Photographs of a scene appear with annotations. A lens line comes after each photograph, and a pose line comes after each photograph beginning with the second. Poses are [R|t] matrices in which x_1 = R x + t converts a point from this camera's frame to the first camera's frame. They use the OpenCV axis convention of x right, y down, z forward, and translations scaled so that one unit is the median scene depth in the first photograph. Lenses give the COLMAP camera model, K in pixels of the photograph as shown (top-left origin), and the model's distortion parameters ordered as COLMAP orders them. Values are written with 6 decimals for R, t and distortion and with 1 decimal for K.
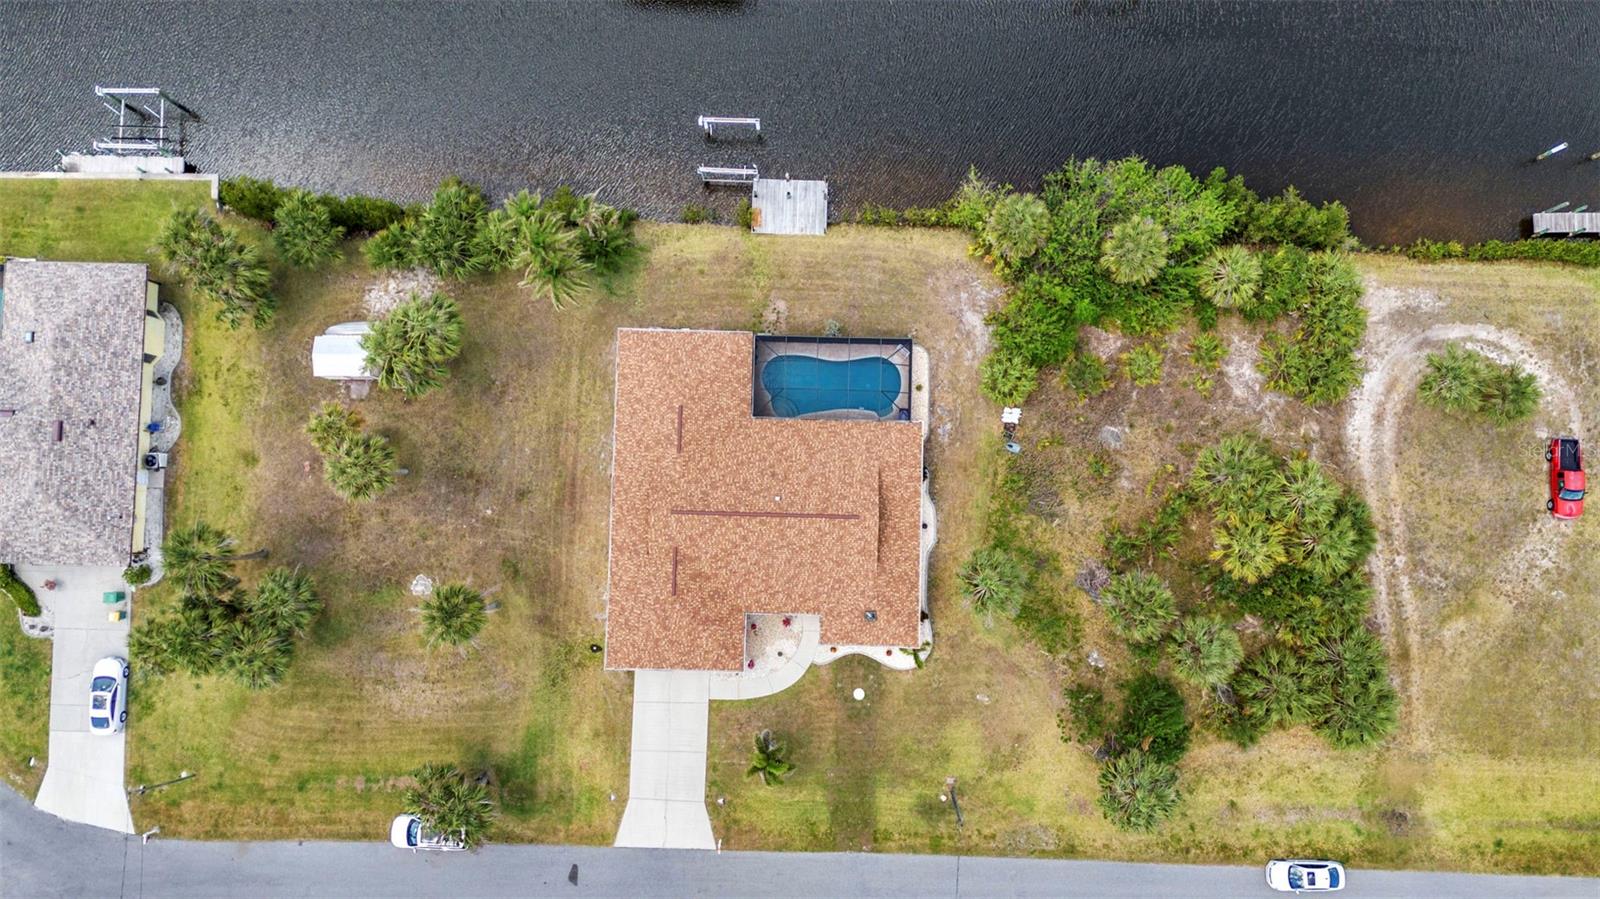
lens RADIAL K [[1172.5, 0, 800.0], [0, 1172.5, 449.5], [0, 0, 1]] dist [0.081004, -0.079245]
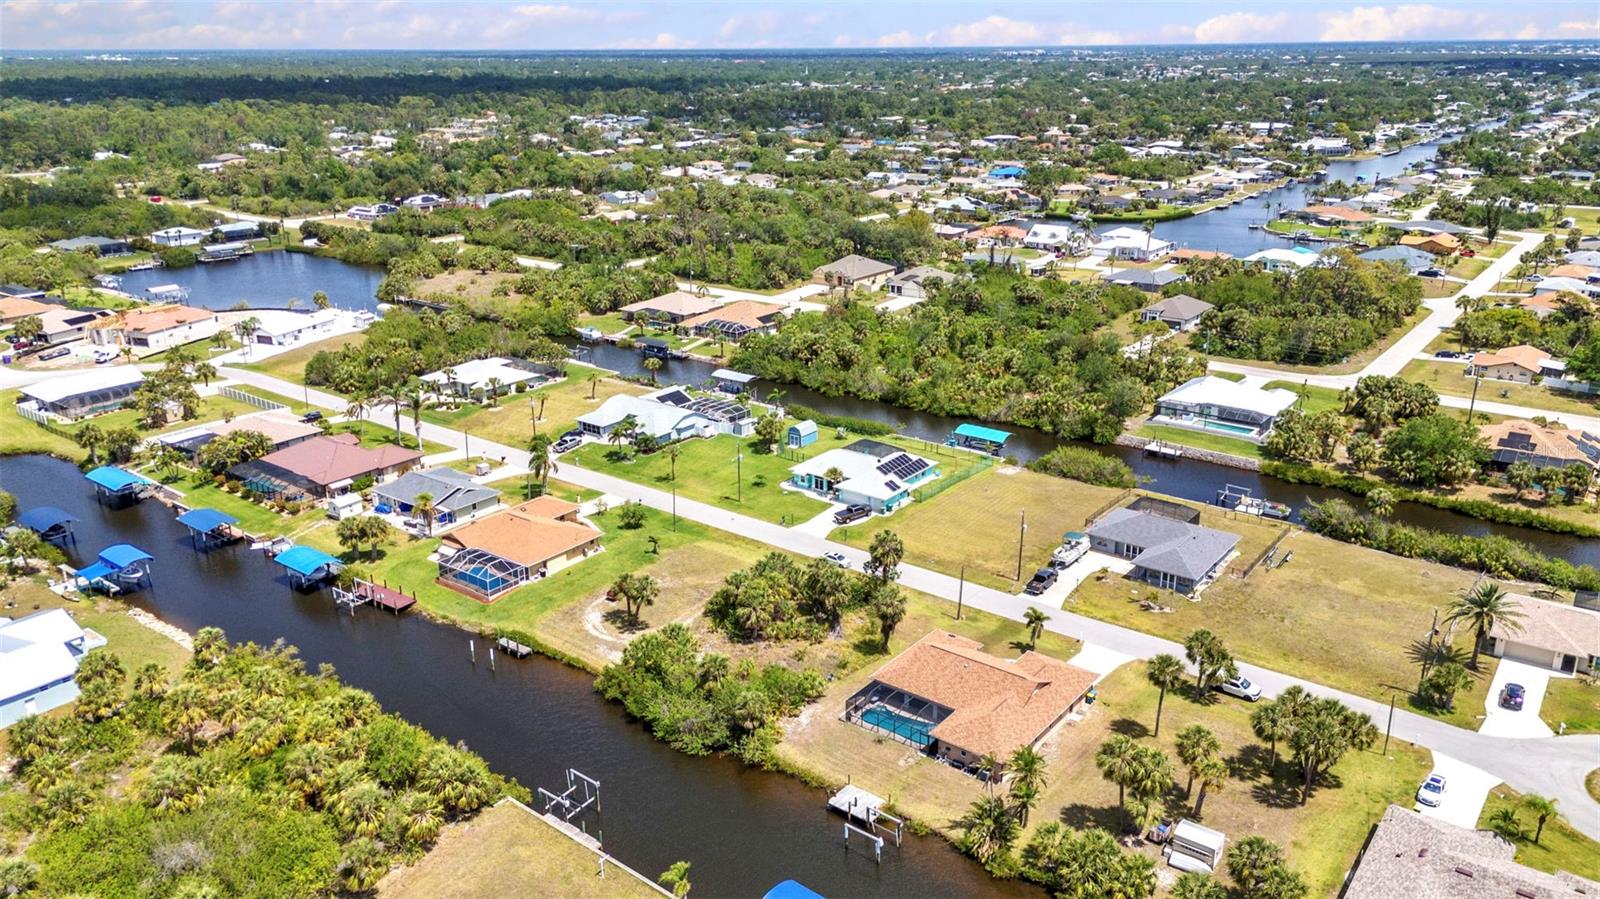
lens RADIAL K [[1172.5, 0, 800.0], [0, 1172.5, 449.5], [0, 0, 1]] dist [0.081004, -0.079245]
pose [[-0.806064, -0.169878, 0.566924, -0.715822], [0.591361, -0.193122, 0.782941, -1.335664], [-0.023518, 0.966357, 0.256128, 0.236212]]
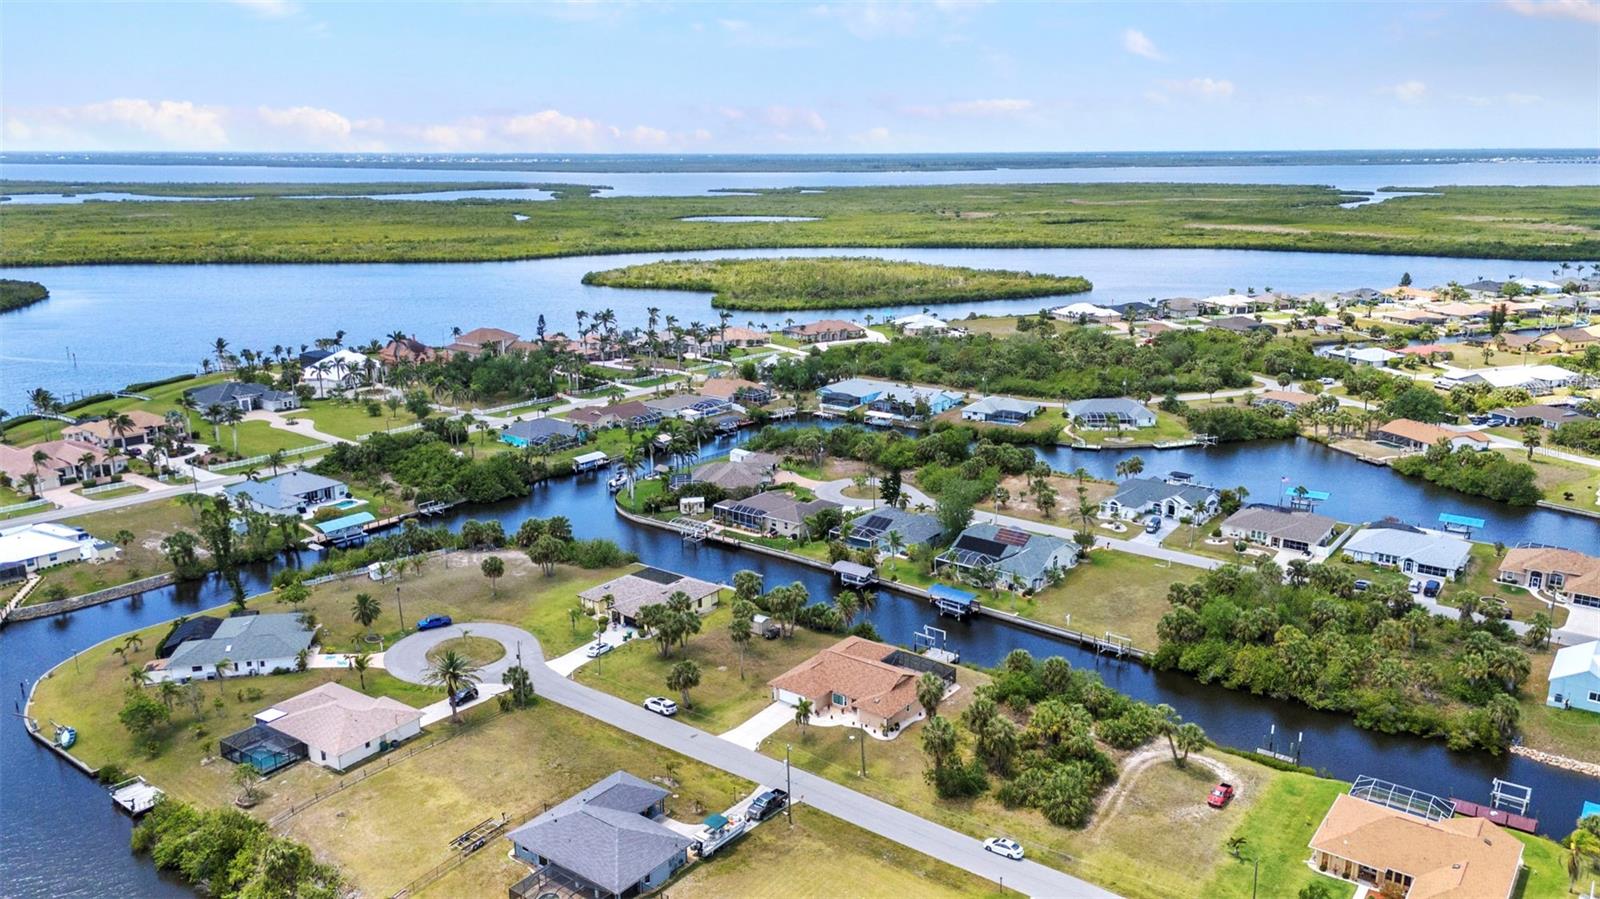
lens RADIAL K [[1172.5, 0, 800.0], [0, 1172.5, 449.5], [0, 0, 1]] dist [0.081004, -0.079245]
pose [[0.808497, 0.161405, -0.565935, 1.080100], [-0.587647, 0.273217, -0.761593, 1.720842], [0.031698, 0.948315, 0.315744, -0.153565]]
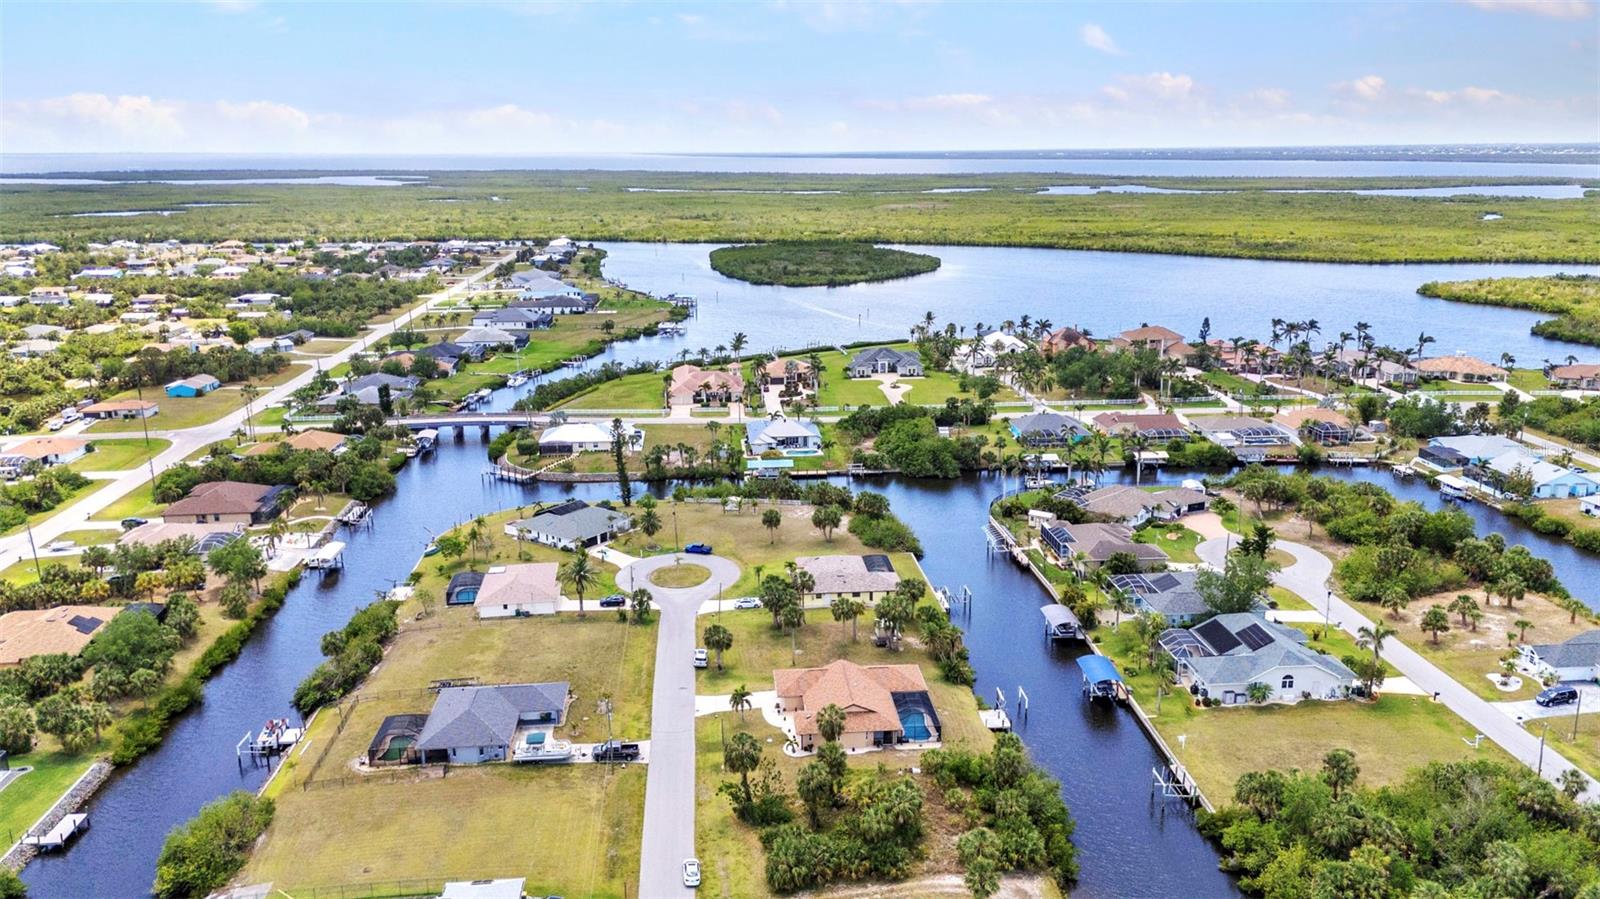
lens RADIAL K [[1172.5, 0, 800.0], [0, 1172.5, 449.5], [0, 0, 1]] dist [0.081004, -0.079245]
pose [[0.107330, 0.263433, -0.958688, 1.924856], [-0.990986, 0.106093, -0.081793, 0.270353], [0.080163, 0.958826, 0.272446, -0.061481]]
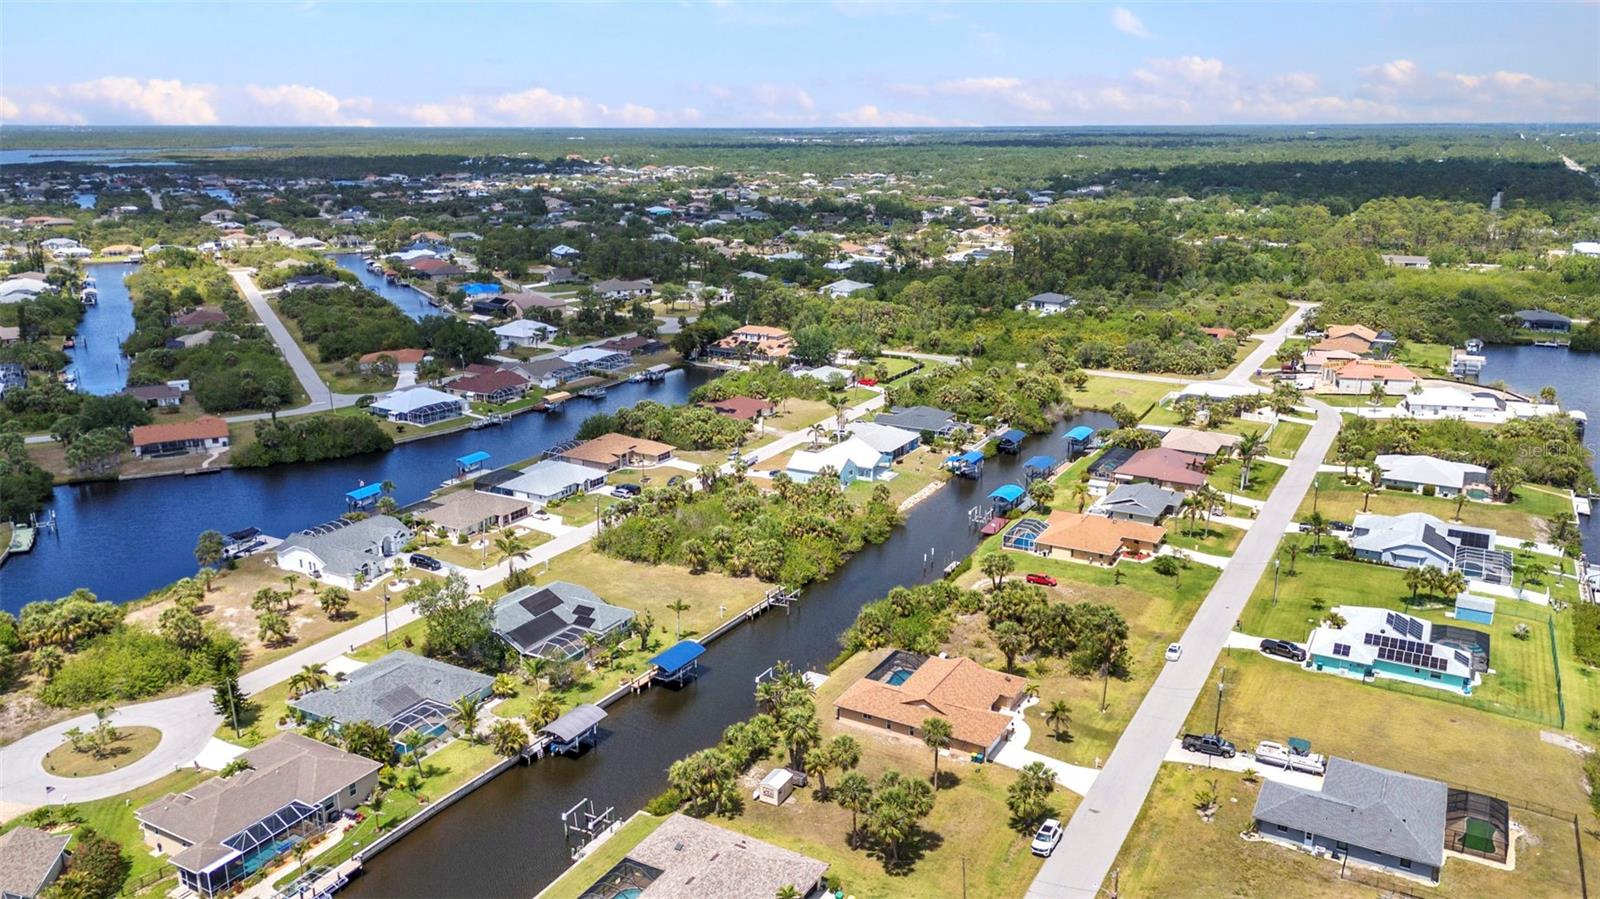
lens RADIAL K [[1172.5, 0, 800.0], [0, 1172.5, 449.5], [0, 0, 1]] dist [0.081004, -0.079245]
pose [[0.474004, -0.218713, 0.852927, -1.793728], [0.877507, 0.197439, -0.437035, 0.641057], [-0.072816, 0.955606, 0.285509, 0.007622]]
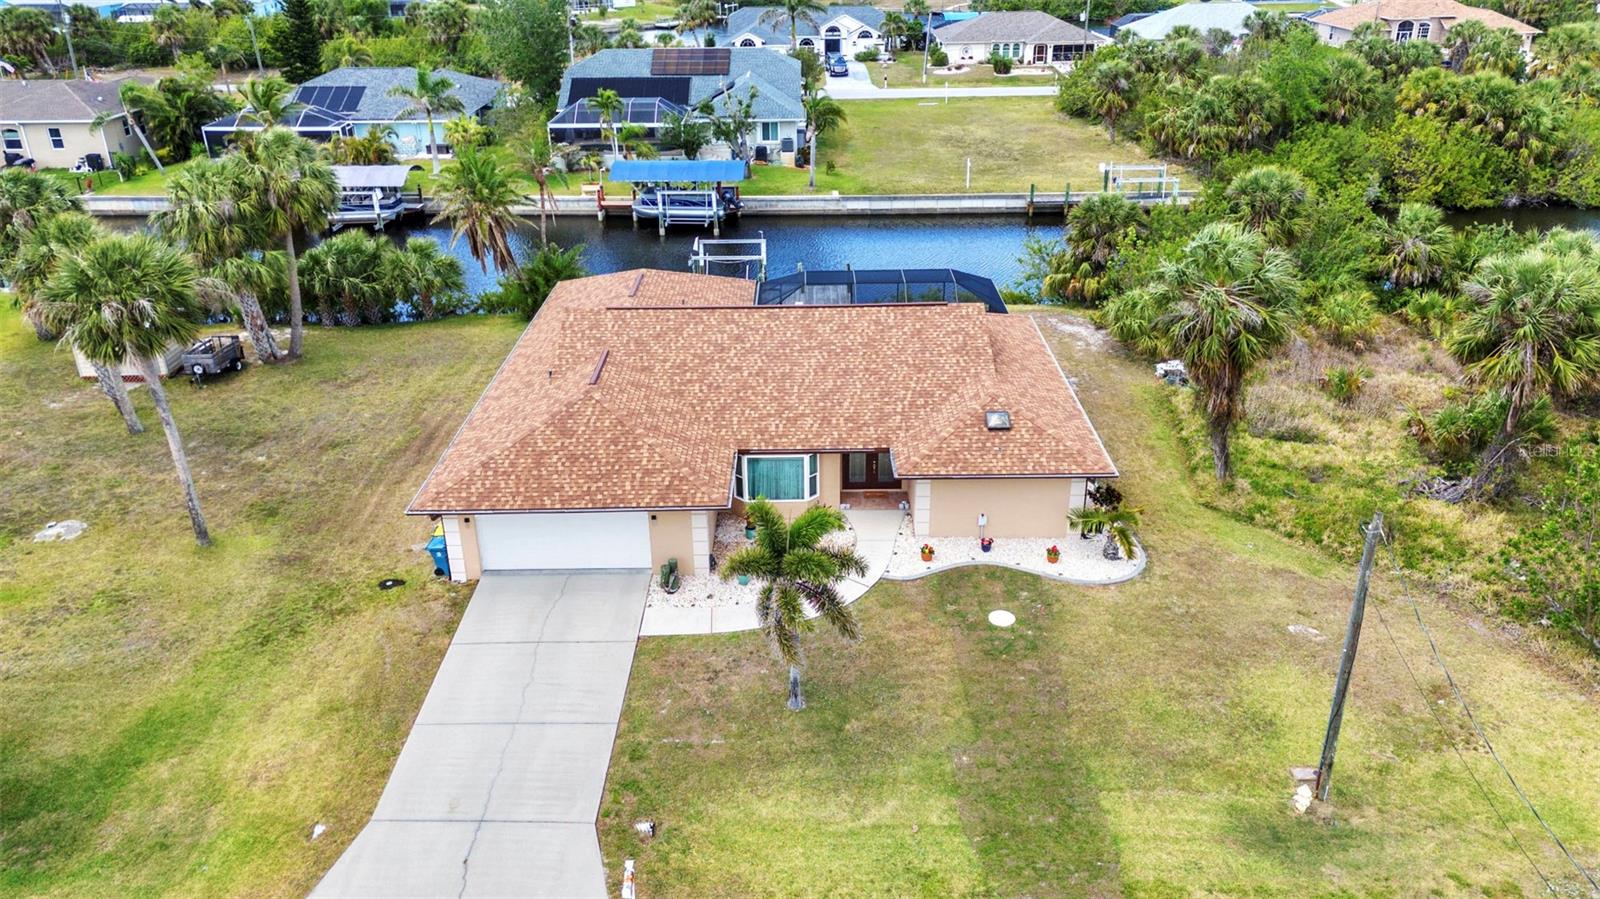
lens RADIAL K [[1172.5, 0, 800.0], [0, 1172.5, 449.5], [0, 0, 1]] dist [0.081004, -0.079245]
pose [[0.999756, -0.007523, 0.020762, -0.029317], [0.021801, 0.486027, -0.873672, 0.539908], [-0.003518, 0.873911, 0.486073, 0.744715]]
